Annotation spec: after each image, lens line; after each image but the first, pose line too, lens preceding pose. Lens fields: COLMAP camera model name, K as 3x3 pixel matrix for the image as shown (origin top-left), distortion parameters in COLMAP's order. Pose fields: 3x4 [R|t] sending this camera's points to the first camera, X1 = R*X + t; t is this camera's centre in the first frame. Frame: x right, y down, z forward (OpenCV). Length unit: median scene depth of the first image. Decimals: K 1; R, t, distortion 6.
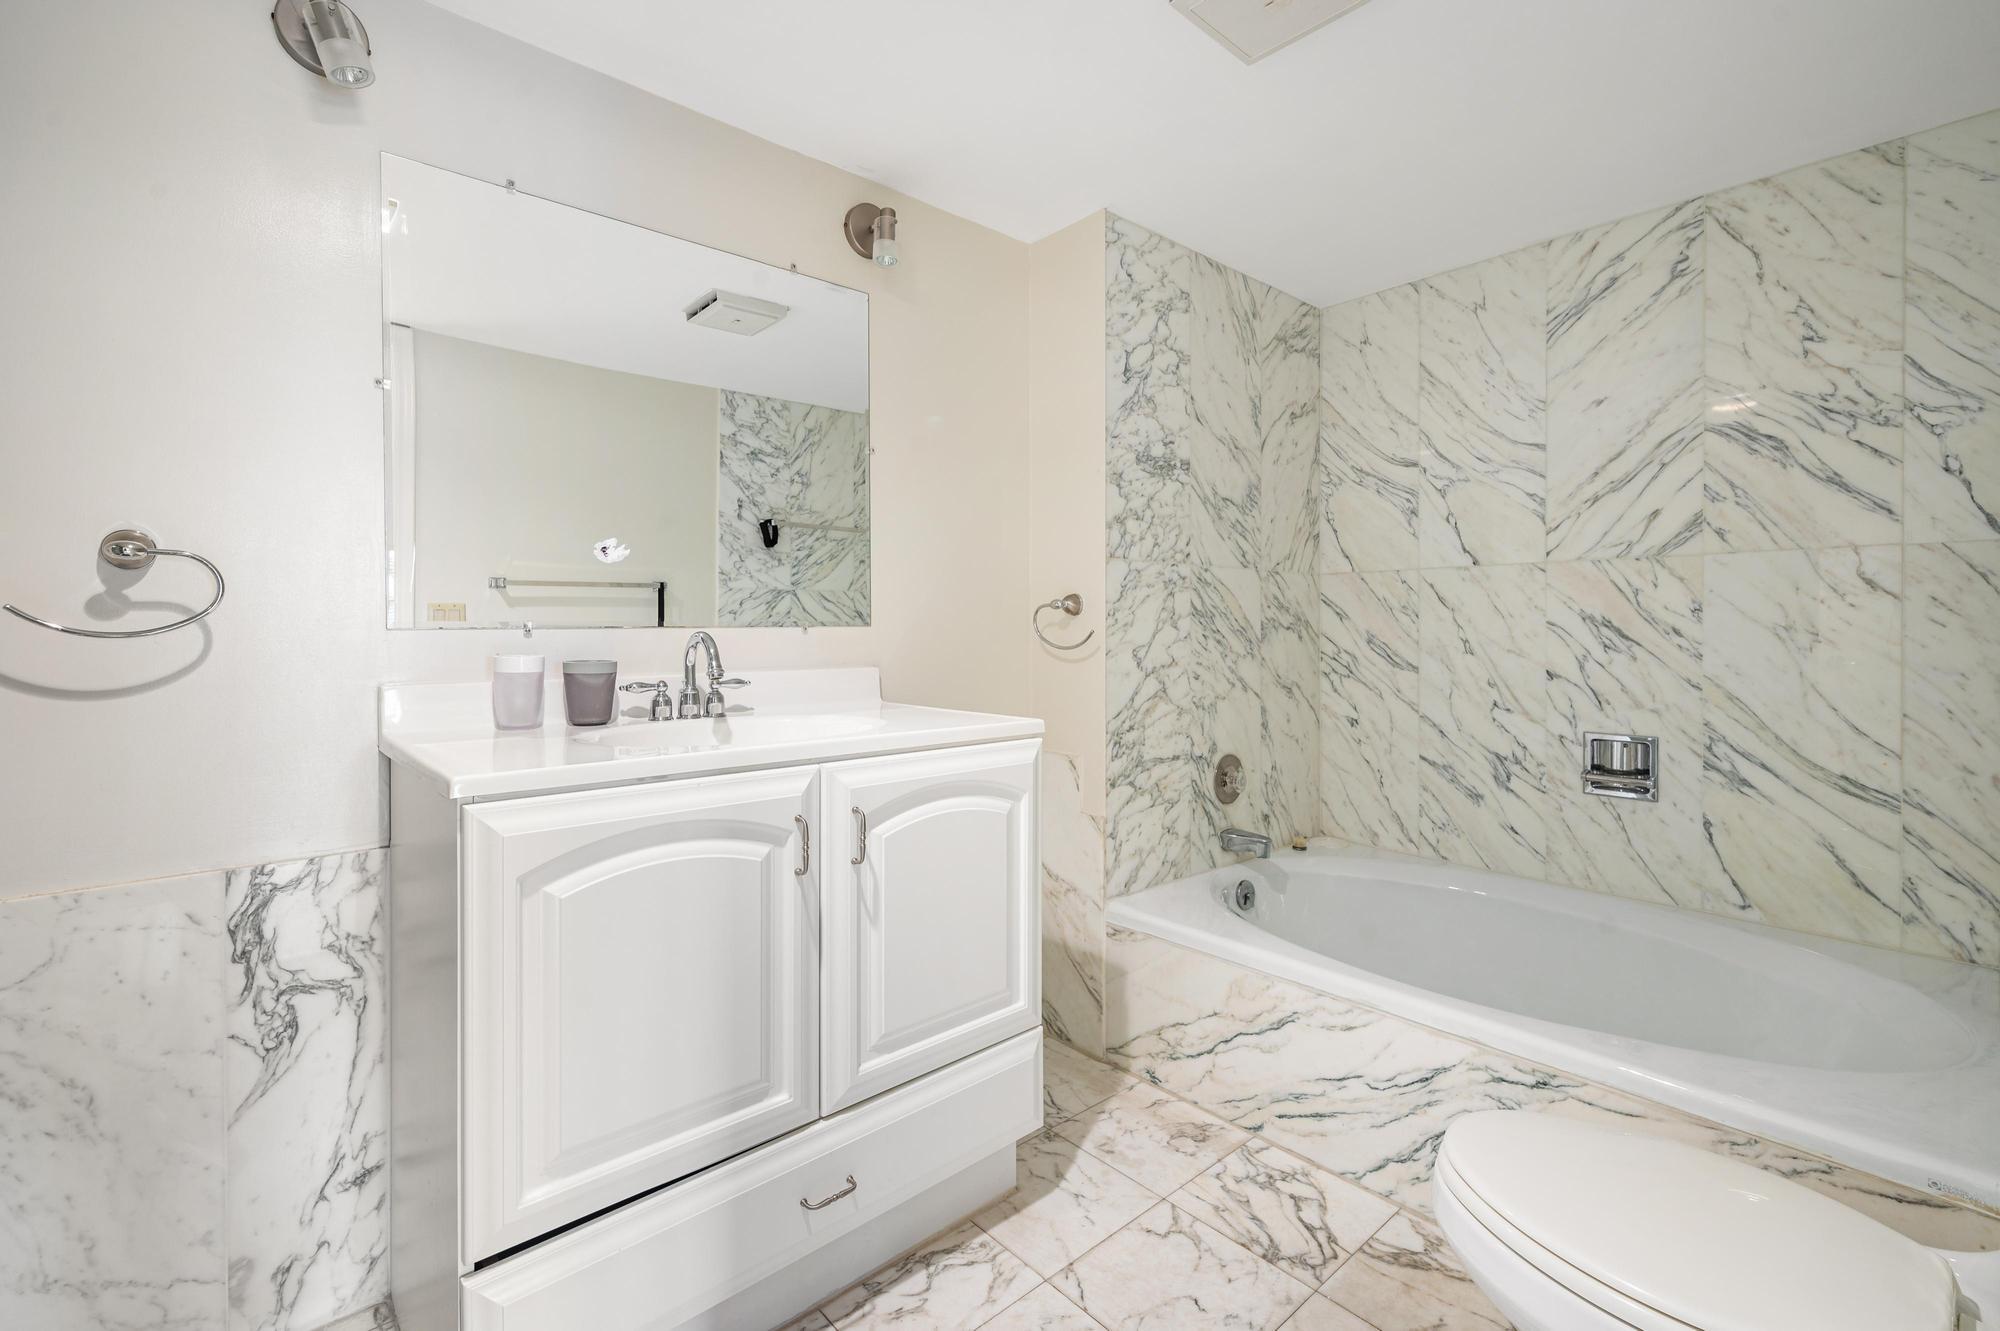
lens RADIAL K [[873.3, 0, 1014.1], [0, 873.3, 634.3], [0, 0, 1]] dist [0.000761, 0.000162]
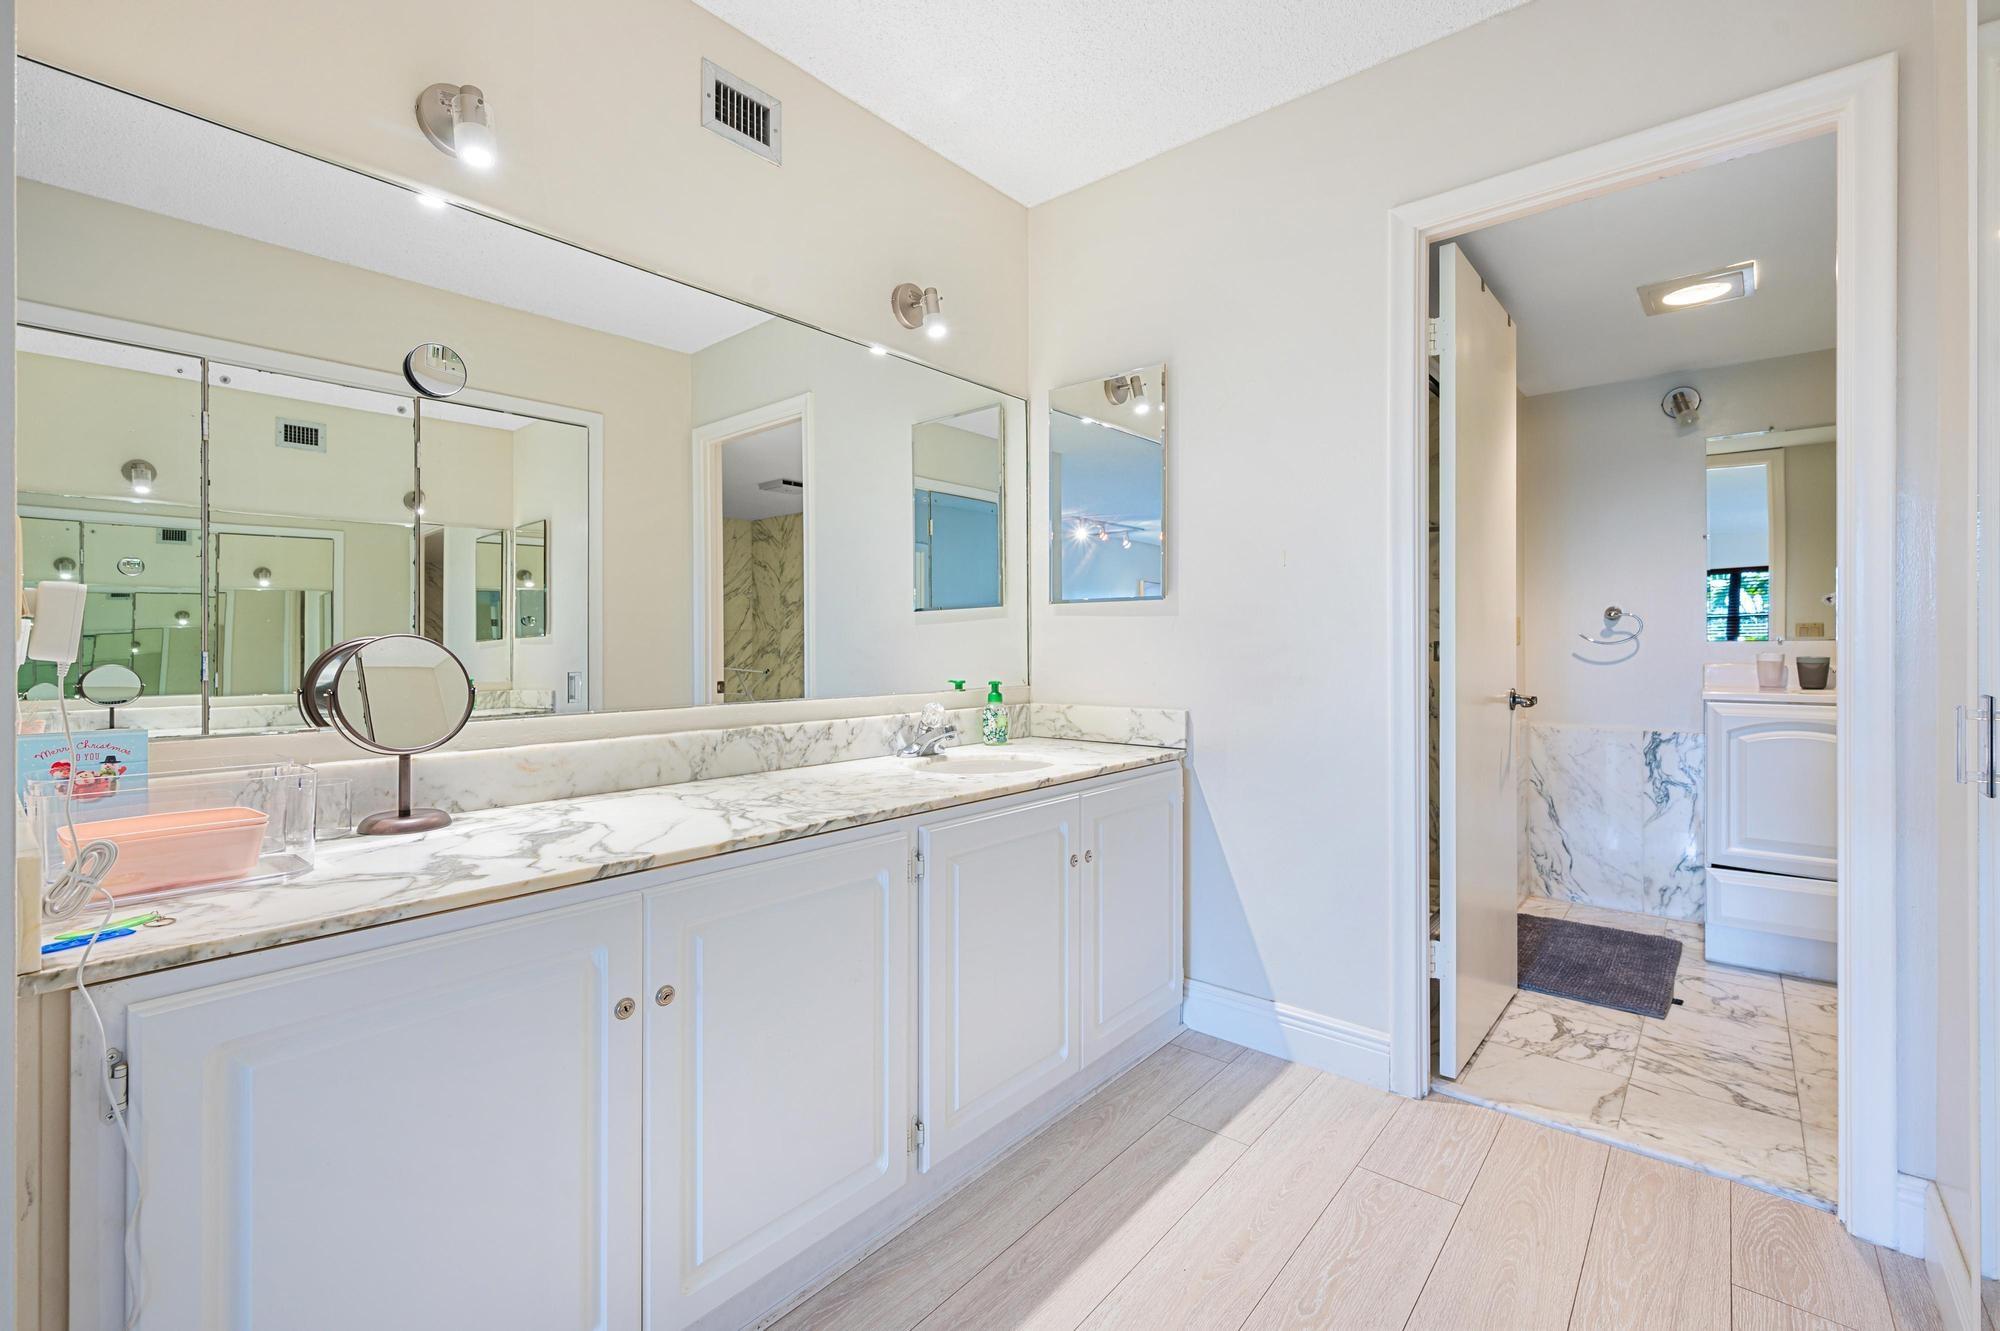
lens RADIAL K [[873.3, 0, 1001.1], [0, 873.3, 649.6], [0, 0, 1]] dist [0.000761, 0.000162]
pose [[0.135659, 0.005643, -0.990740, 1.465111], [-0.000442, 0.999984, 0.005635, 0.006007], [0.990756, -0.000327, 0.135659, -1.299405]]
